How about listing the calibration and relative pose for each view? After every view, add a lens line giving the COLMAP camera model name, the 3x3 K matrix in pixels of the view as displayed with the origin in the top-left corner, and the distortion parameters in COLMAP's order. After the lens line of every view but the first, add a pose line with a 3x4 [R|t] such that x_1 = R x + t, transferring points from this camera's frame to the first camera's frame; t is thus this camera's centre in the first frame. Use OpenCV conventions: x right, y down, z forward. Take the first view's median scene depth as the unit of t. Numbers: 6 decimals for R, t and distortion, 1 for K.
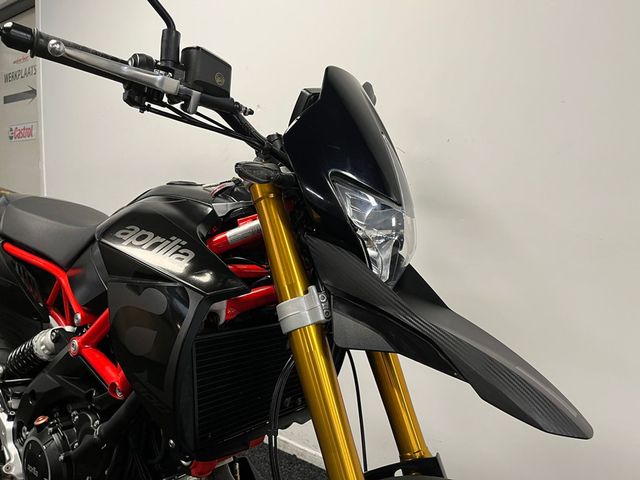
lens RADIAL K [[487.3, 0, 320.0], [0, 487.3, 240.0], [0, 0, 1]] dist [0.027424, -0.003658]
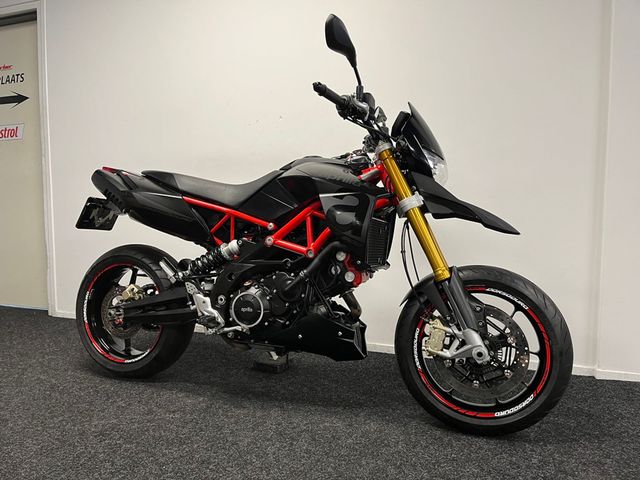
lens RADIAL K [[487.3, 0, 320.0], [0, 487.3, 240.0], [0, 0, 1]] dist [0.027424, -0.003658]
pose [[0.961534, -0.038008, 0.272042, -1.106152], [0.044626, 0.998838, -0.018180, 0.343752], [-0.271035, 0.029621, 0.962114, -1.165151]]
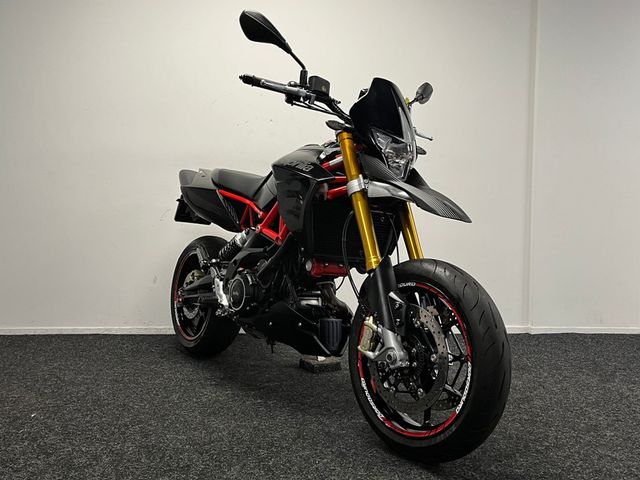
lens RADIAL K [[588.4, 0, 320.0], [0, 588.4, 240.0], [0, 0, 1]] dist [0.002442, 0.003415]
pose [[0.953428, -0.002980, -0.301607, 0.596501], [-0.017144, 0.997799, -0.064054, 0.546192], [0.301134, 0.066242, 0.951278, -1.555160]]
